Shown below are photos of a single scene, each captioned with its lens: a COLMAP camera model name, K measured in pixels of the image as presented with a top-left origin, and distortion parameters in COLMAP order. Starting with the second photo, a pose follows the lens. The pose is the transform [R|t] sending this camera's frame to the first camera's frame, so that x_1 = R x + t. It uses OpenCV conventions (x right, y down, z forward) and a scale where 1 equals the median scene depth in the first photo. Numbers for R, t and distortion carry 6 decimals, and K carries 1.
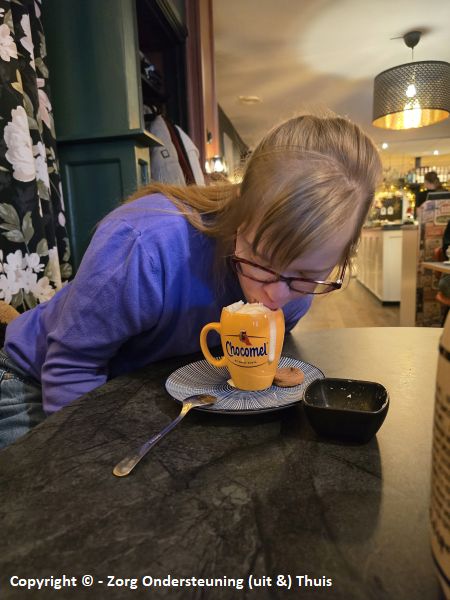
lens RADIAL K [[394.4, 0, 225.0], [0, 394.4, 300.0], [0, 0, 1]] dist [0.007050, 0.001653]
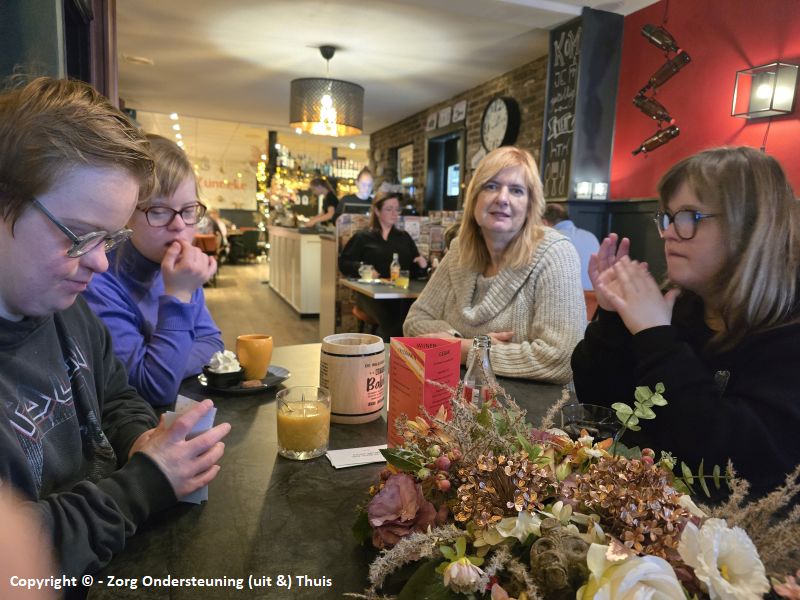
lens RADIAL K [[540.5, 0, 400.0], [0, 540.5, 300.0], [0, 0, 1]] dist [-0.001539, -0.001304]
pose [[0.842088, -0.007609, 0.539287, -0.064683], [0.016642, 0.999791, -0.011881, -0.009182], [-0.539084, 0.018979, 0.842038, -0.134770]]
